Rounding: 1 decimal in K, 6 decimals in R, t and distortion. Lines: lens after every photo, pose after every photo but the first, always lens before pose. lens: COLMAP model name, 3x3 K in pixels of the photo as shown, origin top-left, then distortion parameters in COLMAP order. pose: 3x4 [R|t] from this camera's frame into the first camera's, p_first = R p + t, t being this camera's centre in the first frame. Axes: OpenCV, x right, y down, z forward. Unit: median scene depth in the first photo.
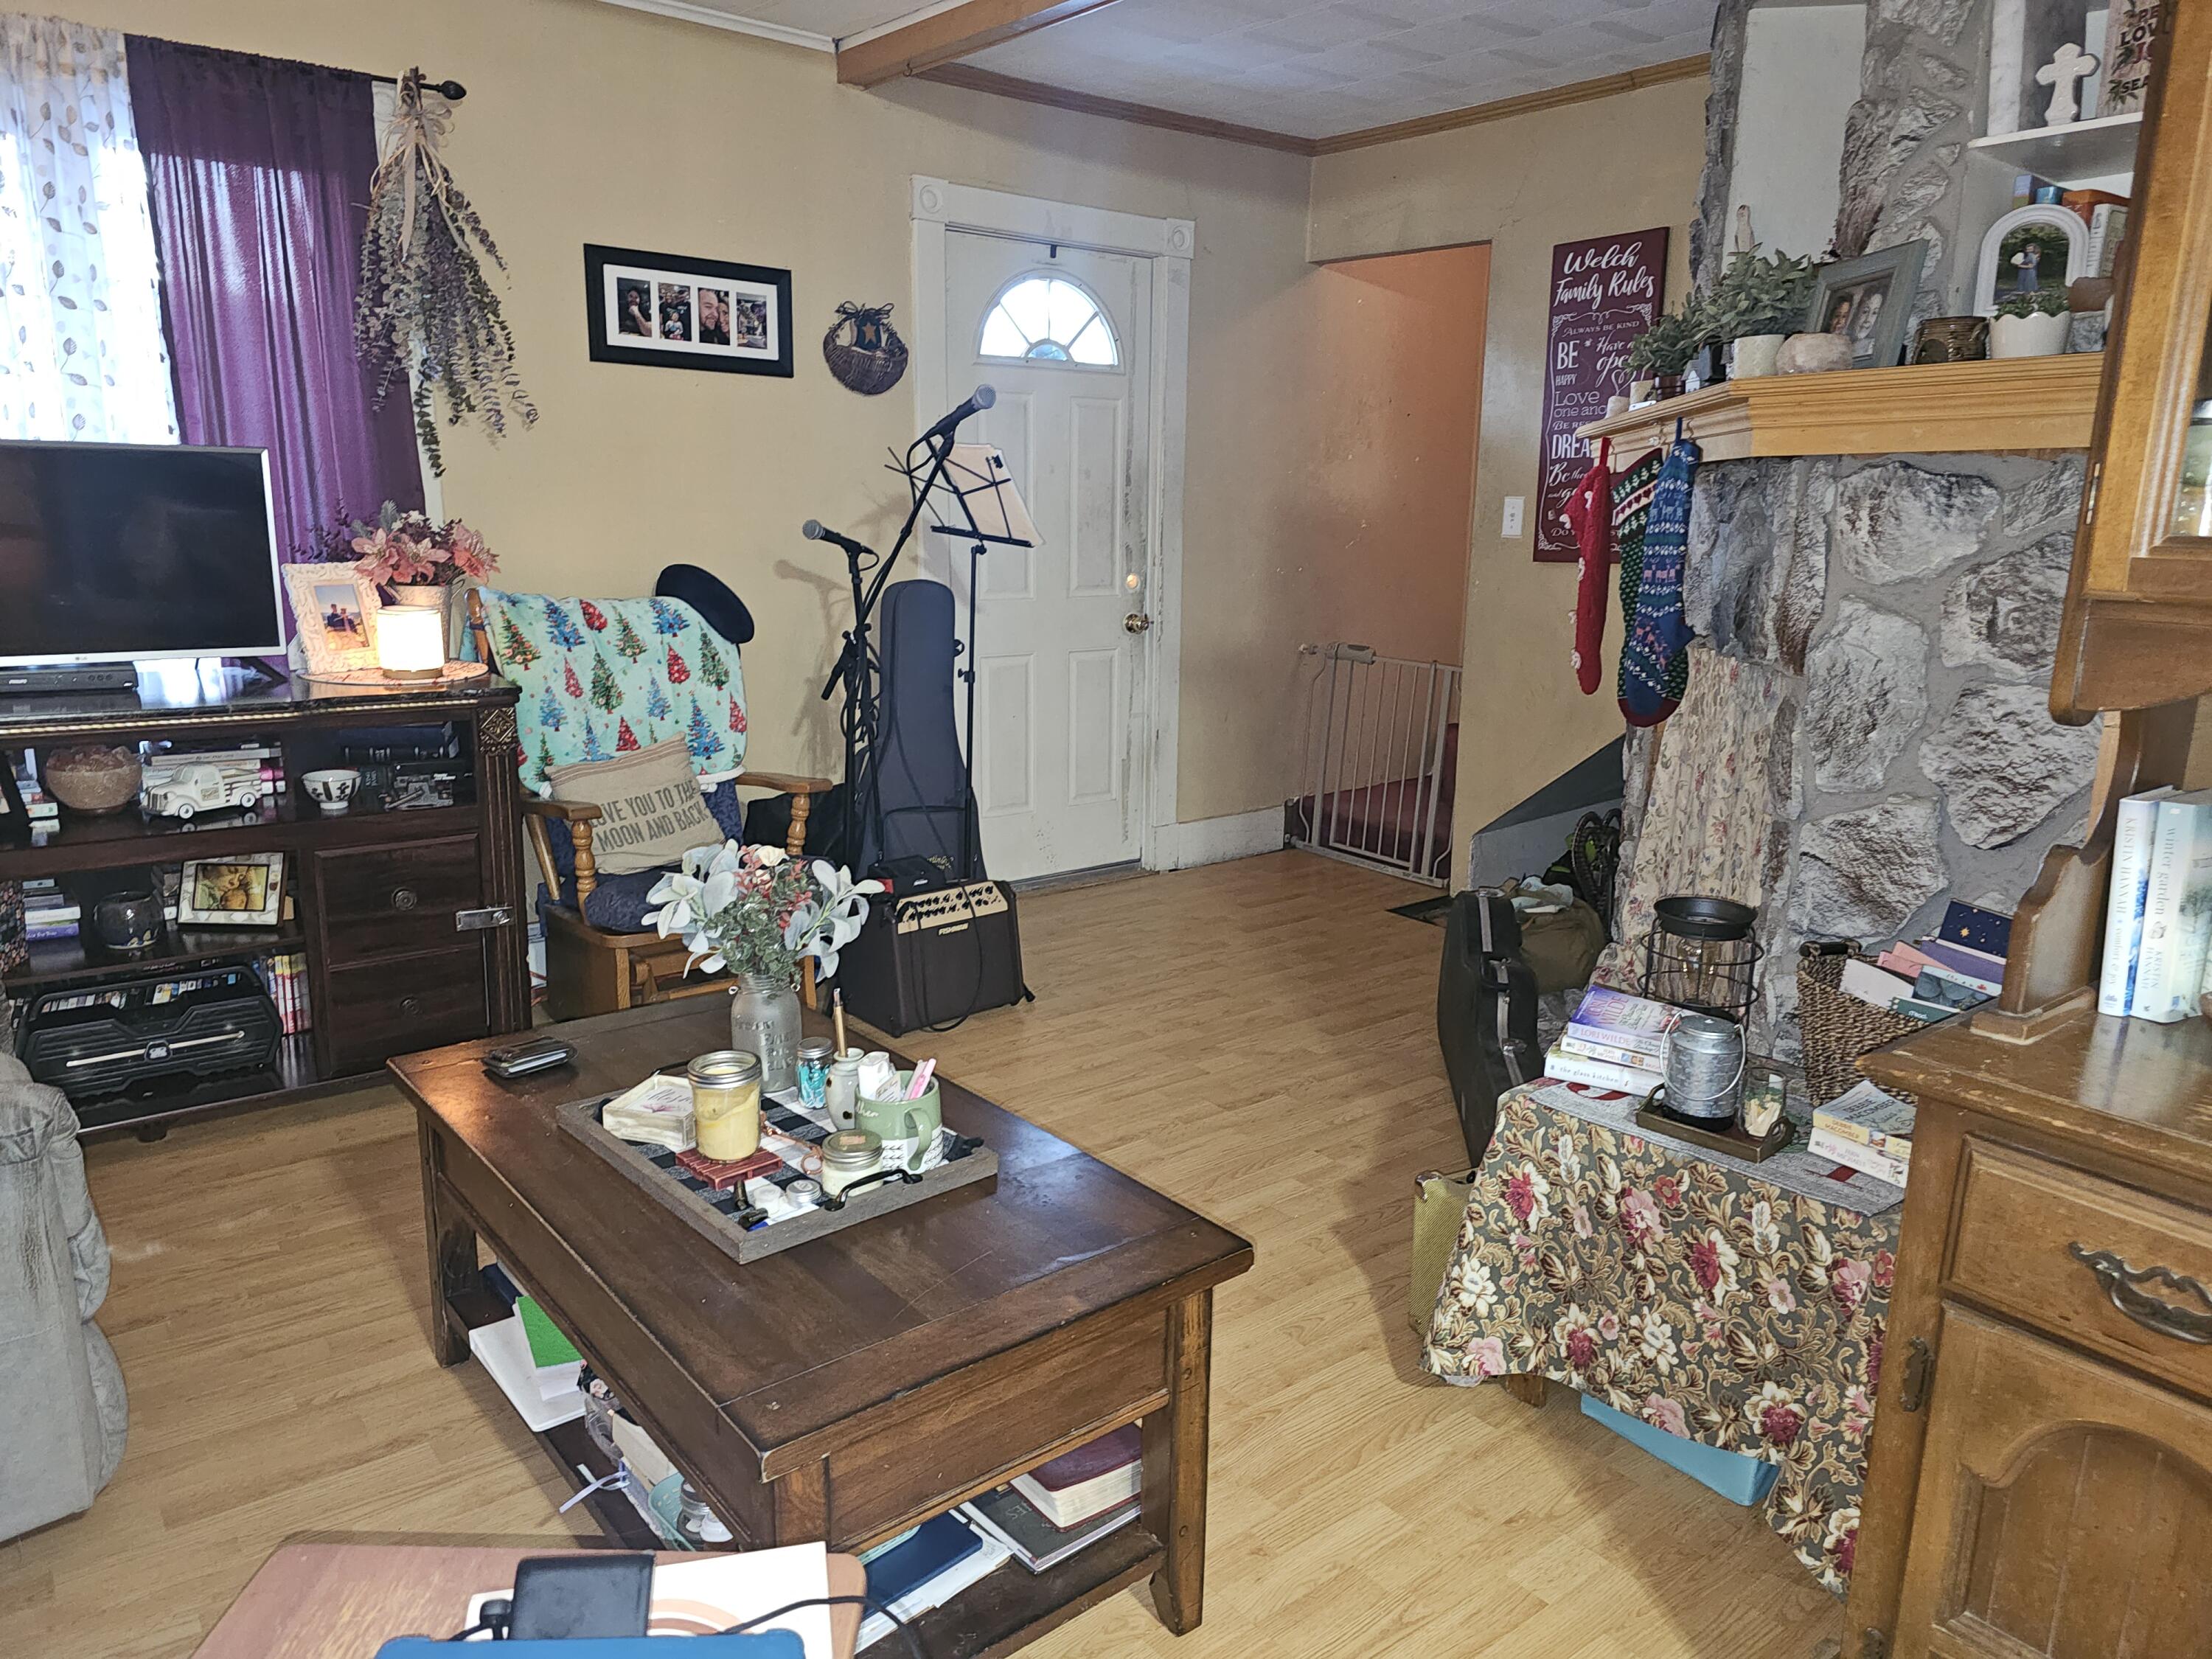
lens RADIAL K [[1478.6, 0, 1107.1], [0, 1478.6, 830.8], [0, 0, 1]] dist [0.062870, -0.058354]
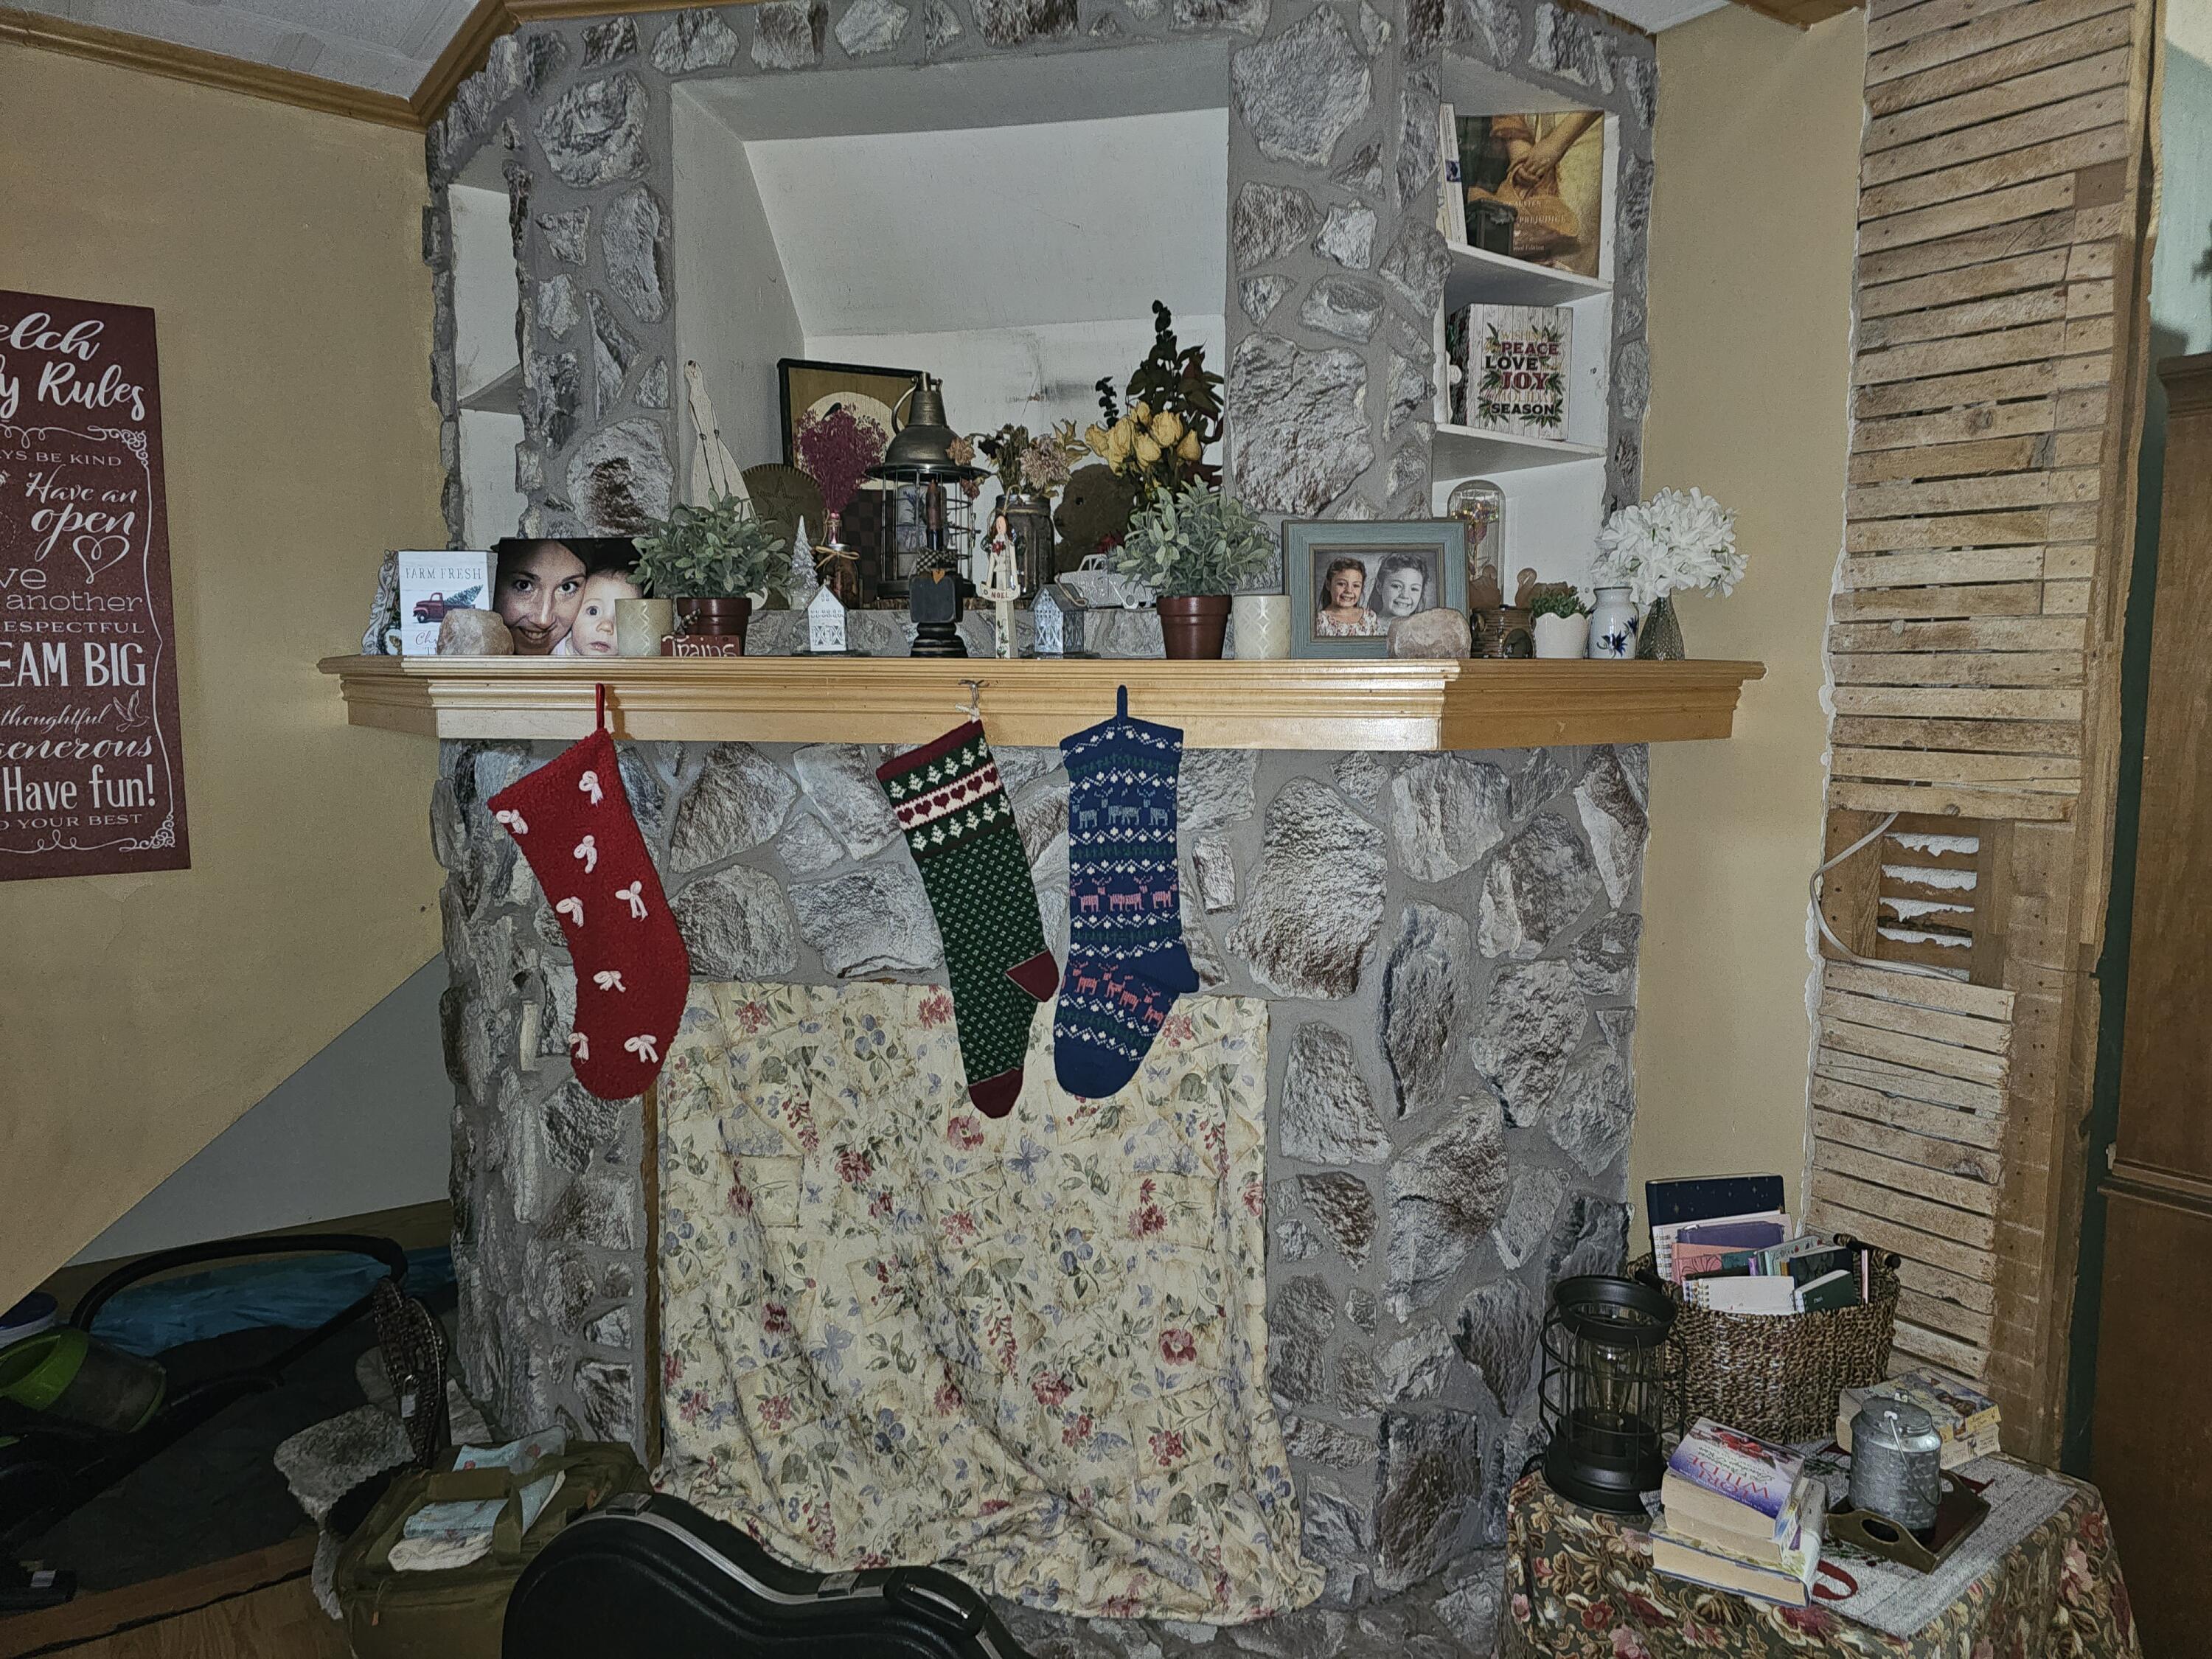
lens RADIAL K [[1478.6, 0, 1106.1], [0, 1478.6, 826.3], [0, 0, 1]] dist [0.062870, -0.058354]
pose [[0.049907, -0.103357, 0.993391, -0.376483], [0.208964, 0.973698, 0.090810, -0.315626], [-0.976649, 0.203051, 0.070193, 1.107510]]
